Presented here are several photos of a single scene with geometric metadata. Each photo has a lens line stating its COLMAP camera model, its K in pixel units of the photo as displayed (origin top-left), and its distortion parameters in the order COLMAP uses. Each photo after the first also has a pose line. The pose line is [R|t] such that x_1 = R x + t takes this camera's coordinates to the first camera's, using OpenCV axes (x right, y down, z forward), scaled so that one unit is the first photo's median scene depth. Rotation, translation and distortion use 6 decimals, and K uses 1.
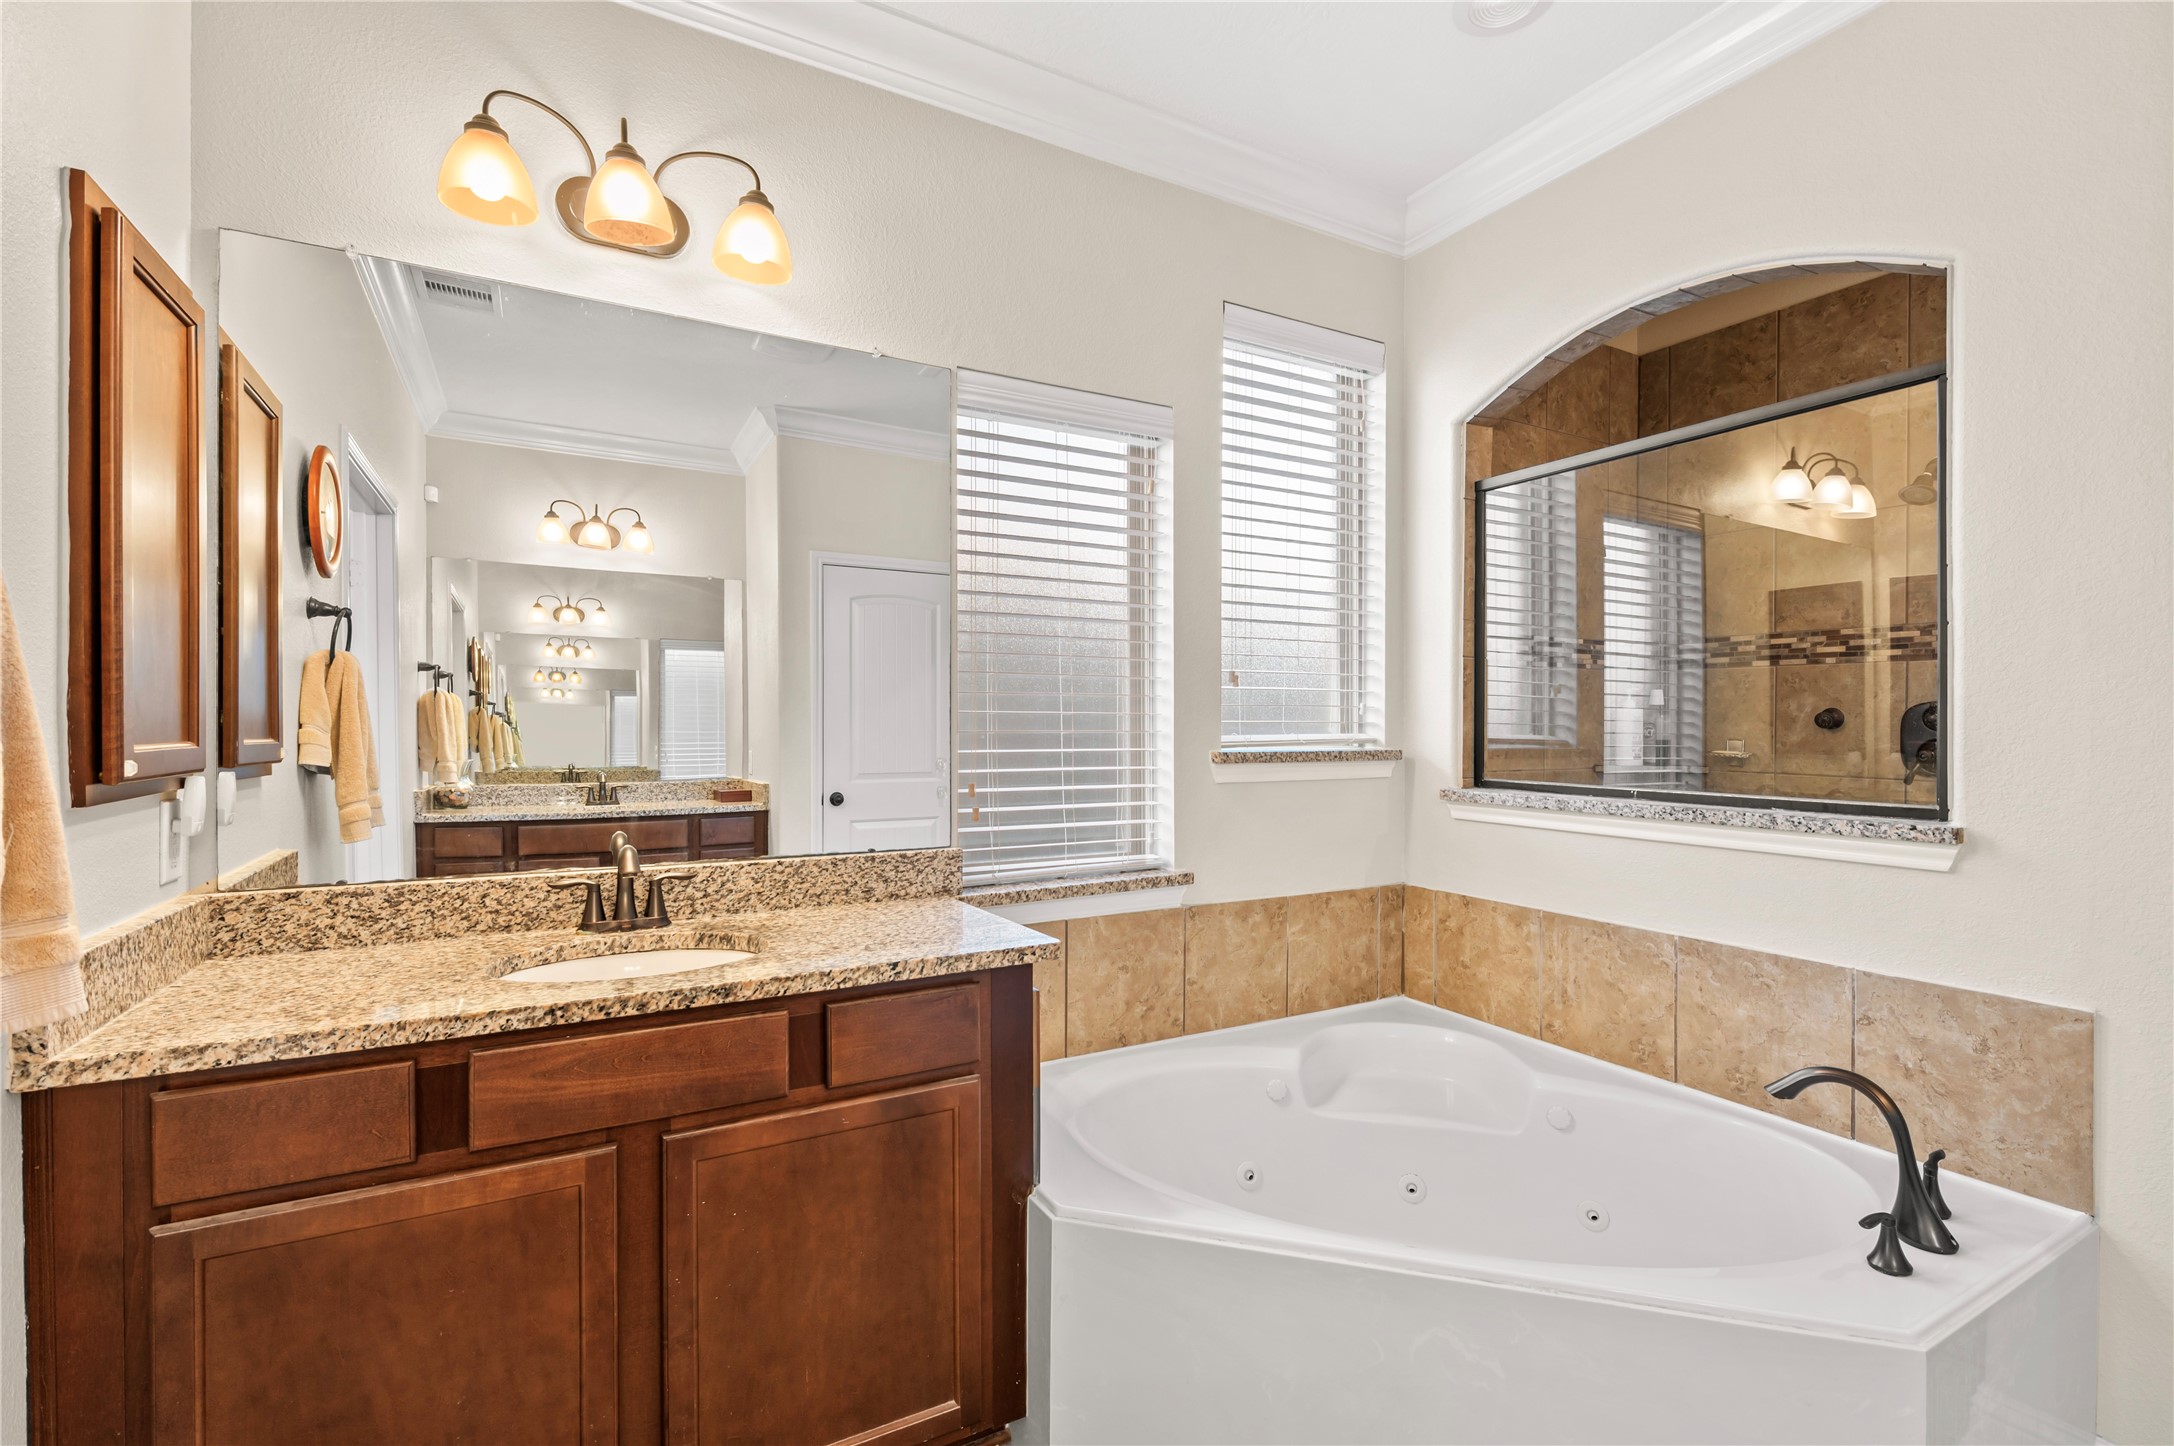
lens RADIAL K [[963.4, 0, 1079.3], [0, 963.4, 728.7], [0, 0, 1]] dist [-0.007018, -0.001870]
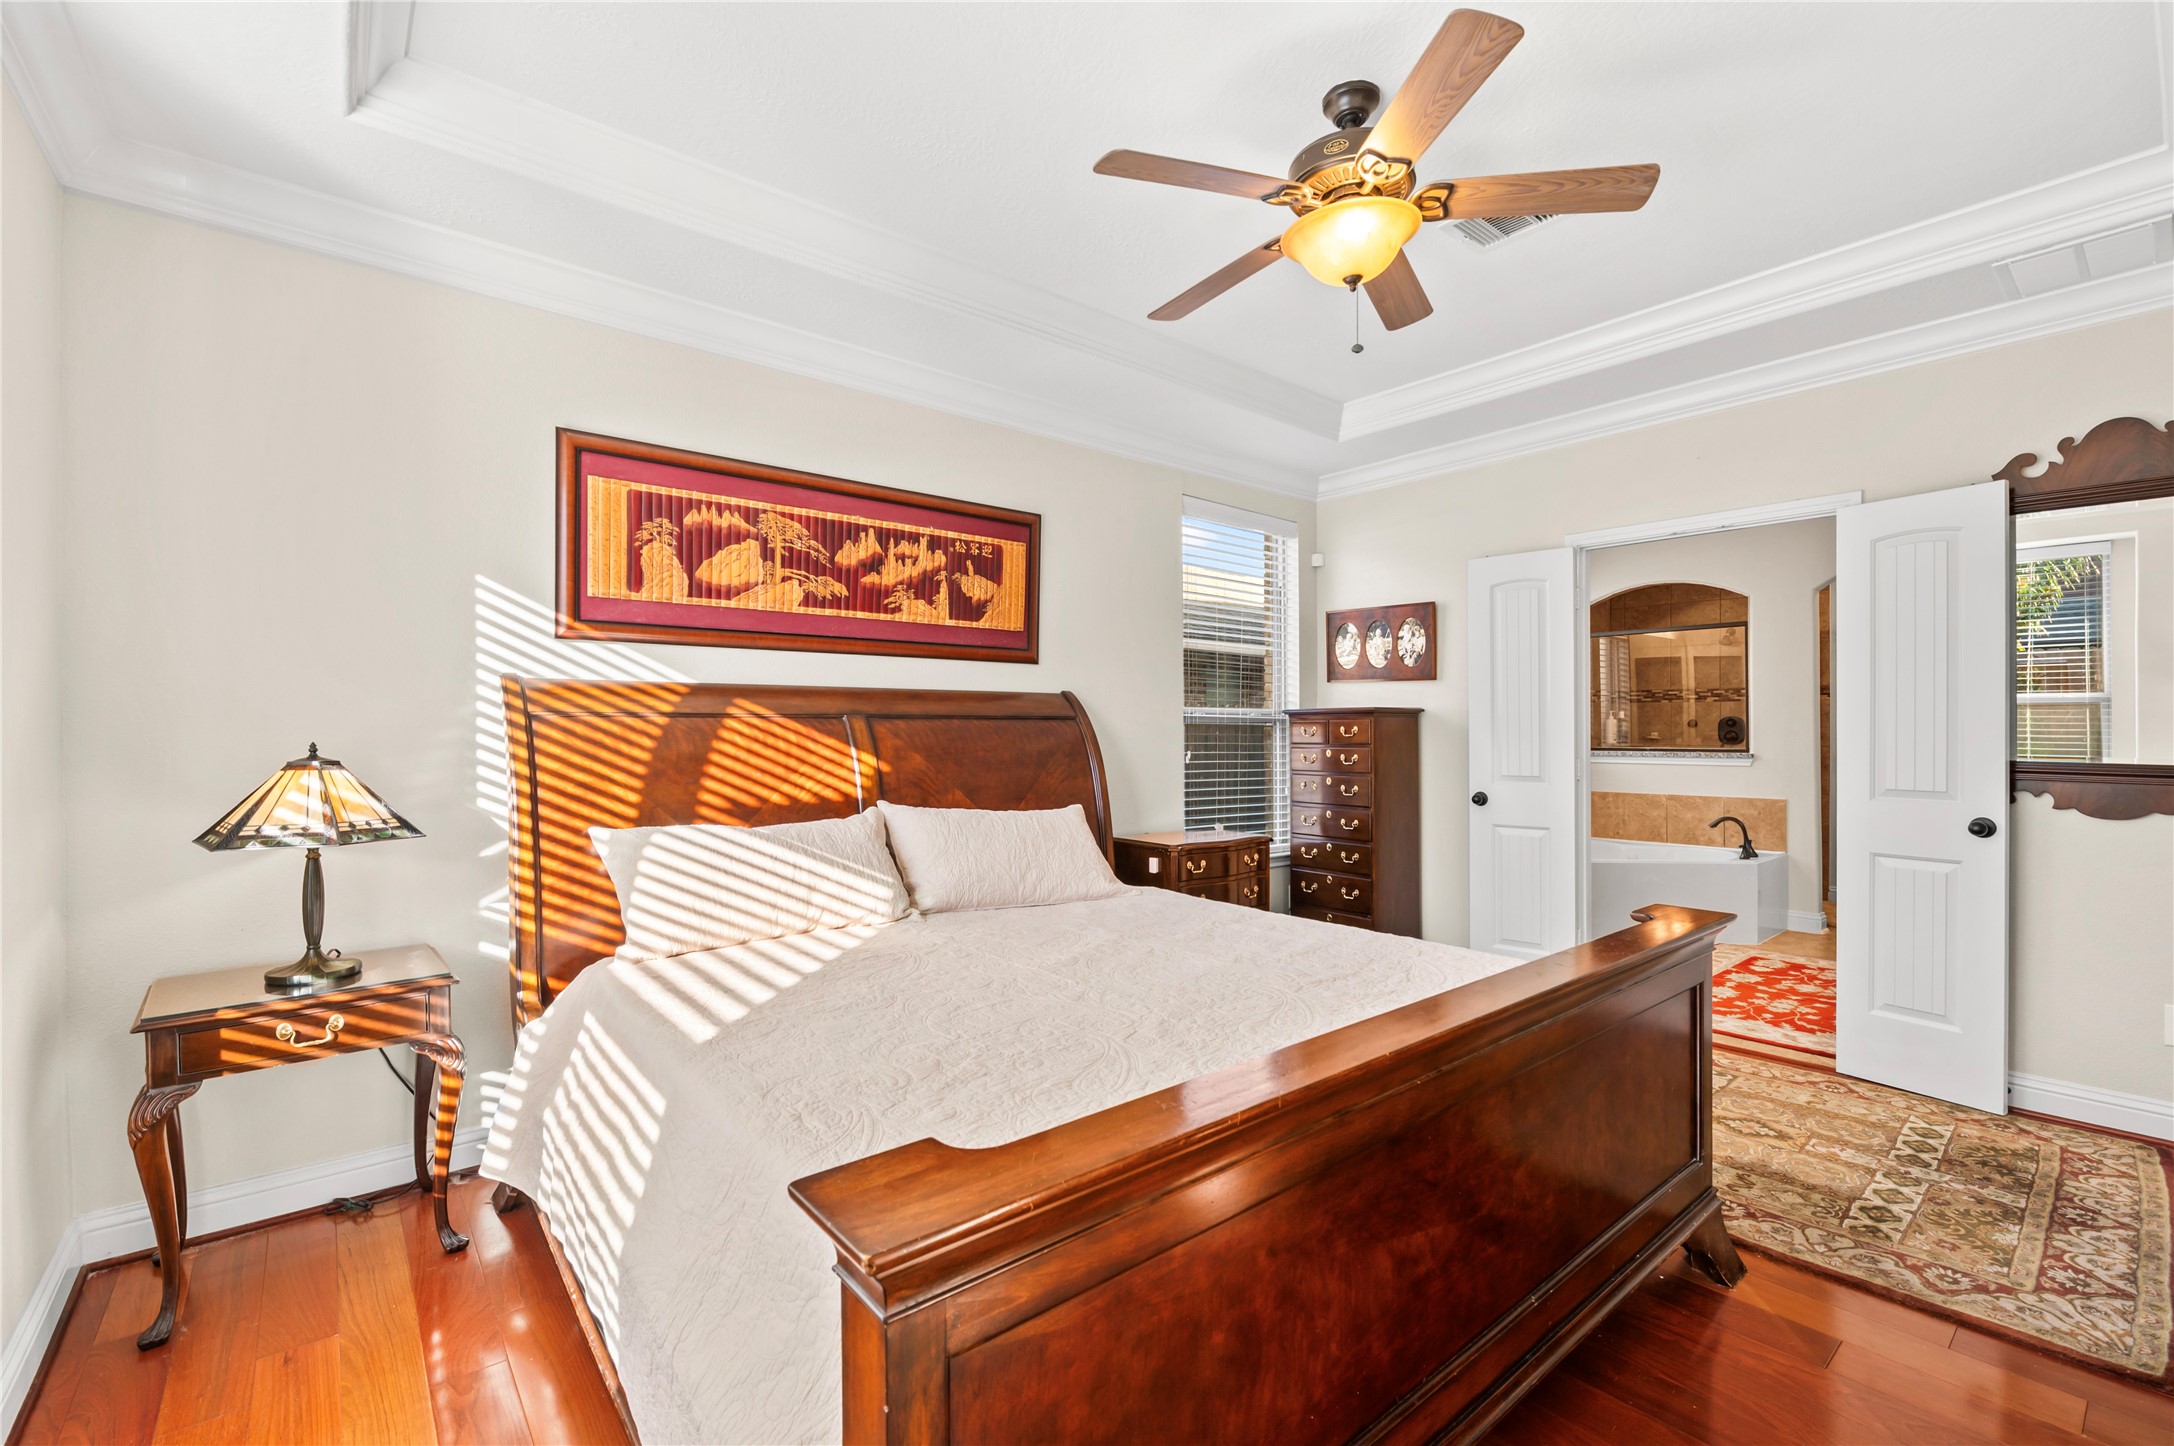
lens RADIAL K [[931.0, 0, 1076.5], [0, 931.0, 731.7], [0, 0, 1]] dist [-0.004639, -0.001760]
pose [[0.983407, -0.006471, 0.181299, -2.211639], [0.006230, 0.999979, 0.001901, -0.004458], [-0.181307, -0.000740, 0.983426, -1.972858]]
